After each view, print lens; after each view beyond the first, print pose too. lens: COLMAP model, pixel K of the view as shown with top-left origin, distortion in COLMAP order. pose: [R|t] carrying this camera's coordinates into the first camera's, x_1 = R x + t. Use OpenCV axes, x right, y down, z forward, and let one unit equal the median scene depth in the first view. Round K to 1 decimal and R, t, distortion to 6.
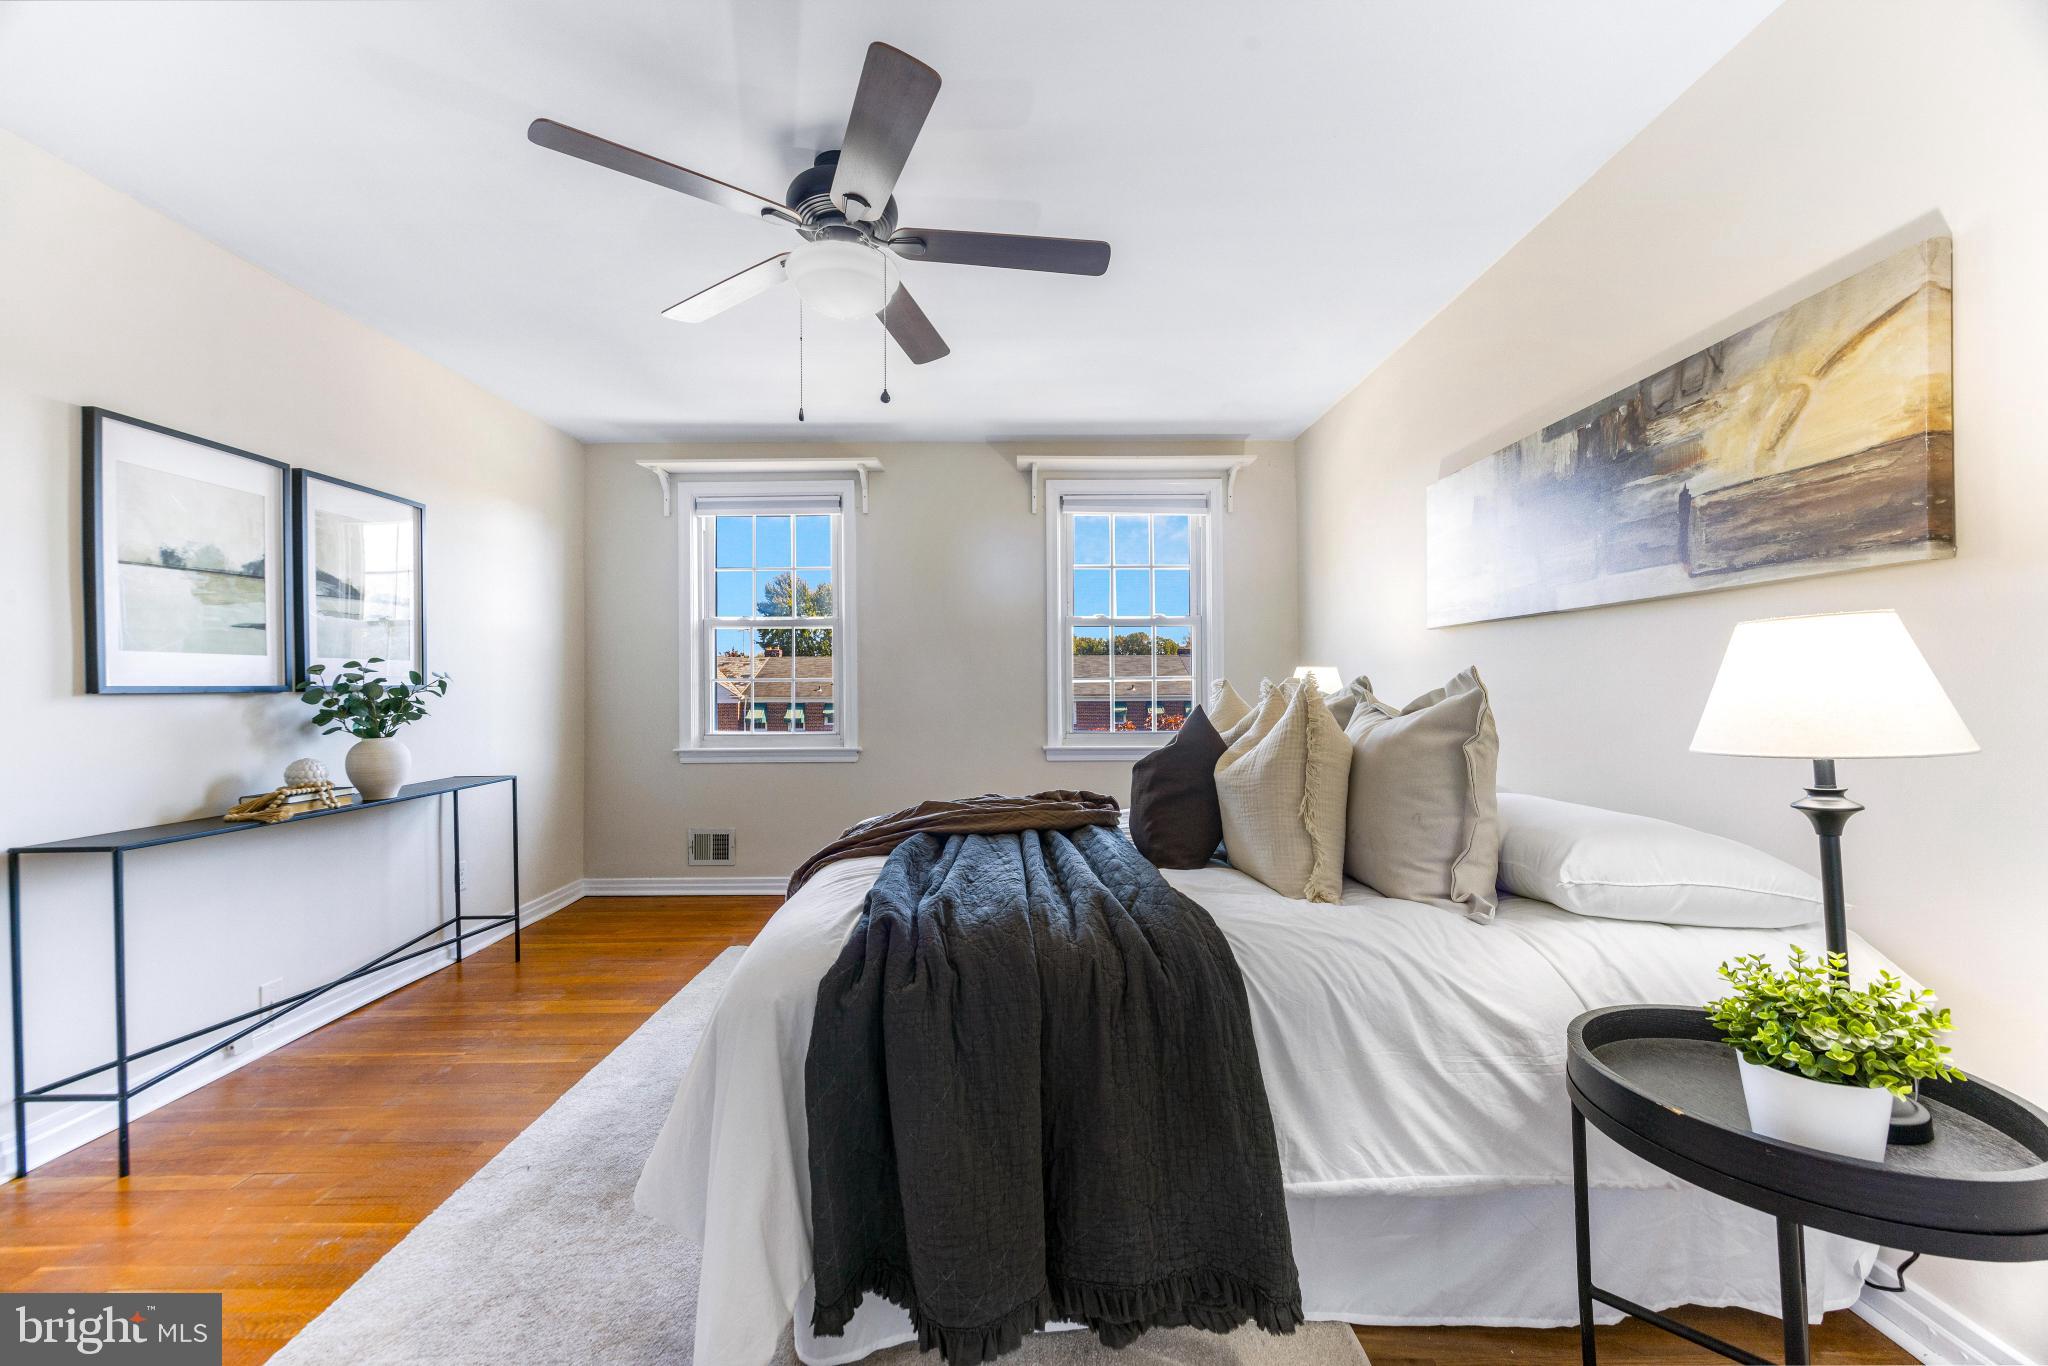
lens RADIAL K [[806.9, 0, 1088.8], [0, 806.9, 683.6], [0, 0, 1]] dist [-0.000887, -0.000080]
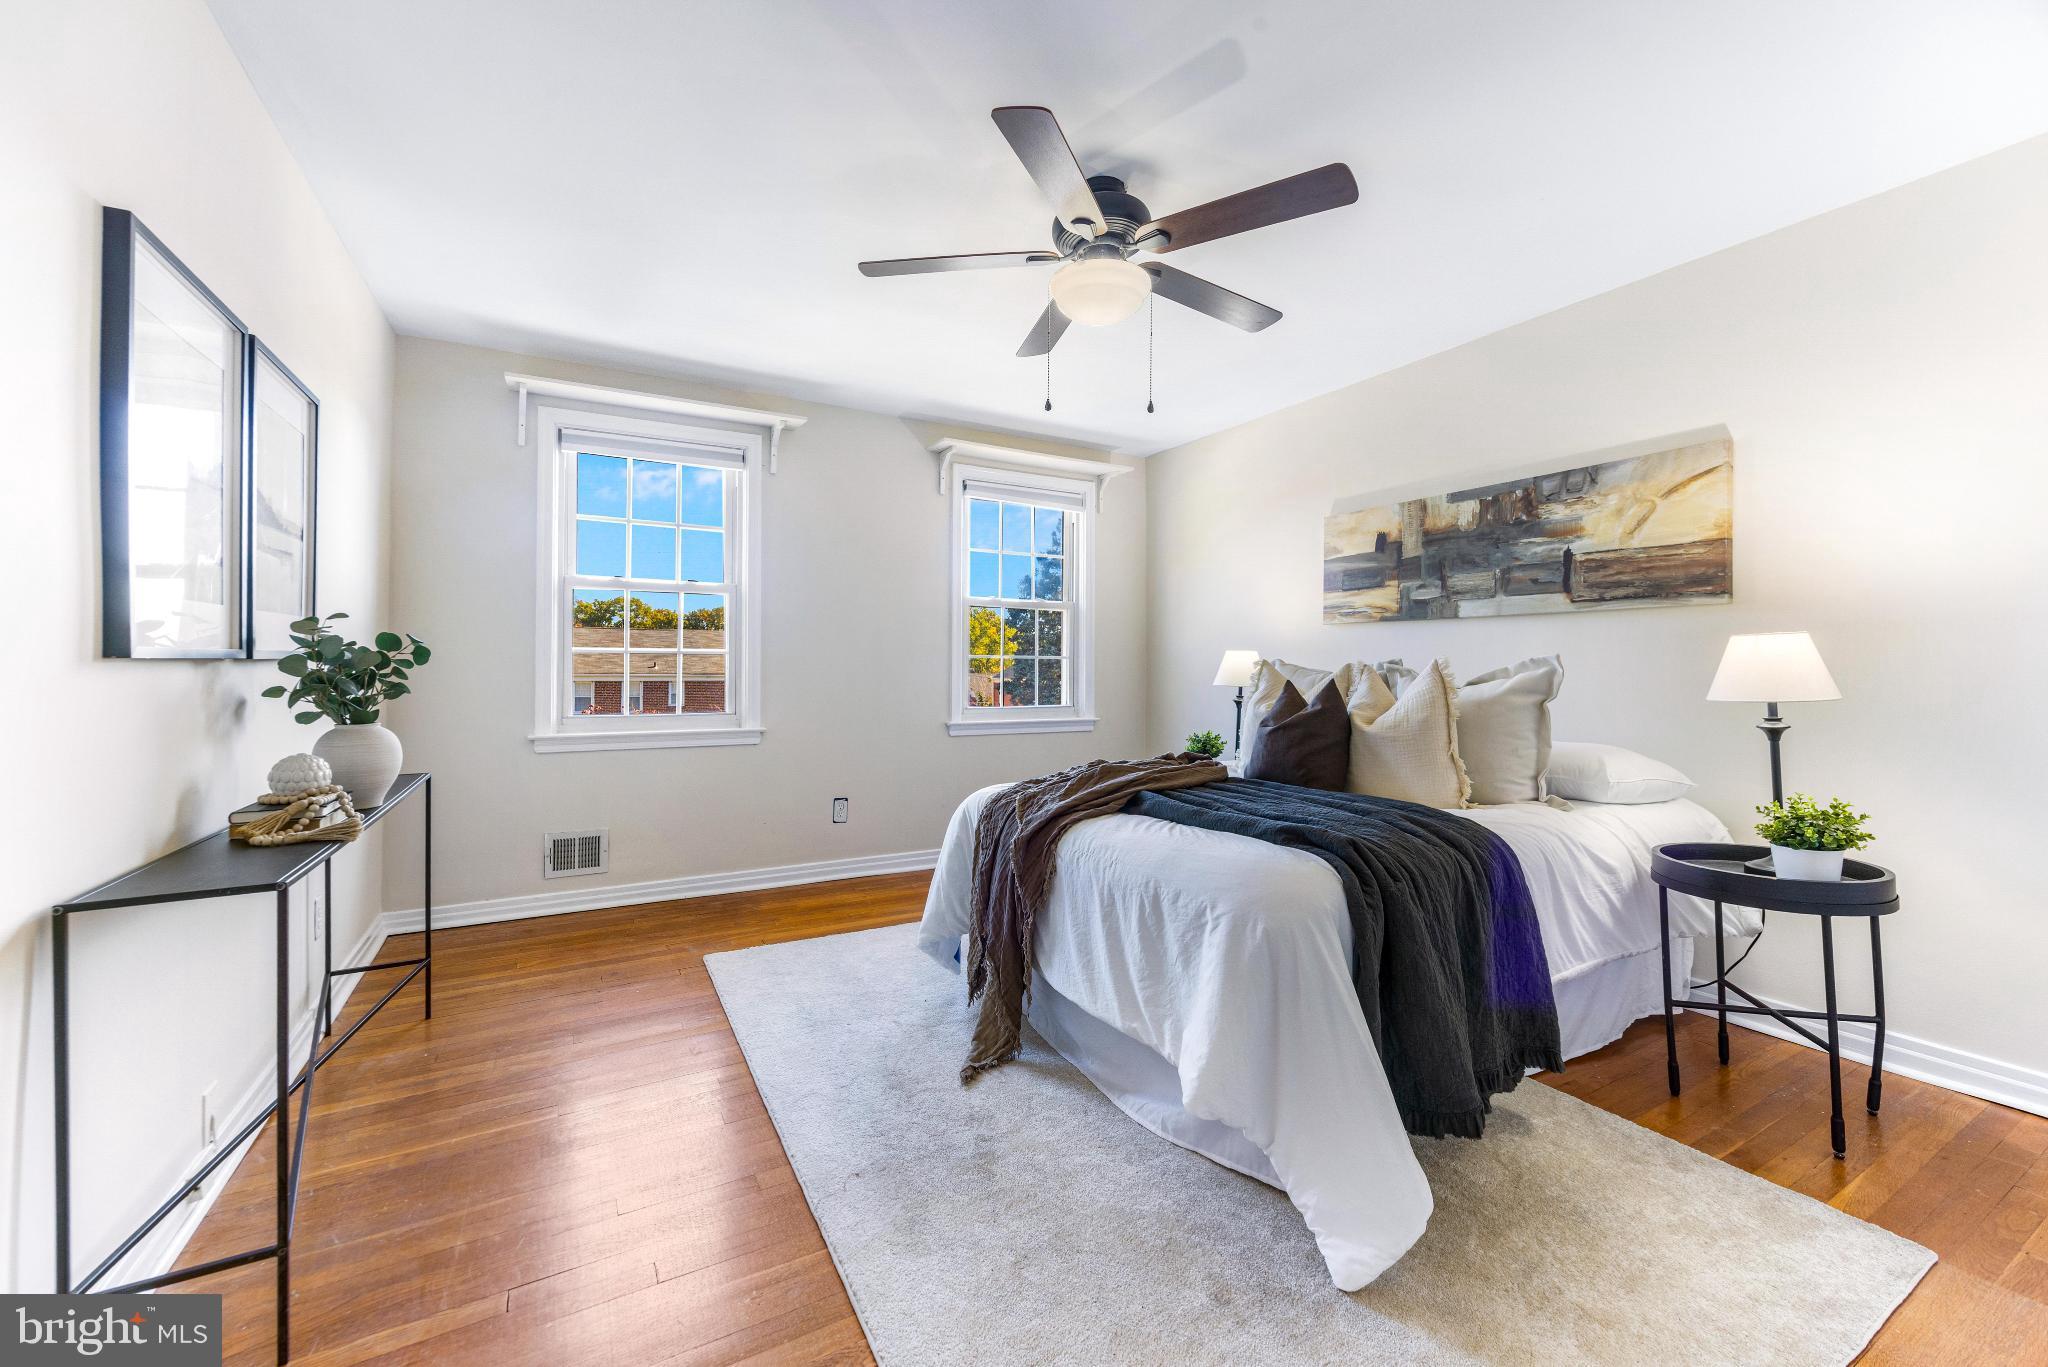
lens RADIAL K [[795.8, 0, 1095.2], [0, 795.8, 668.2], [0, 0, 1]] dist [0.000325, -0.000037]
pose [[0.866362, 0.008082, 0.499351, -0.937253], [-0.010844, 0.999938, 0.002630, 0.010817], [-0.499299, -0.007693, 0.866396, 0.067966]]
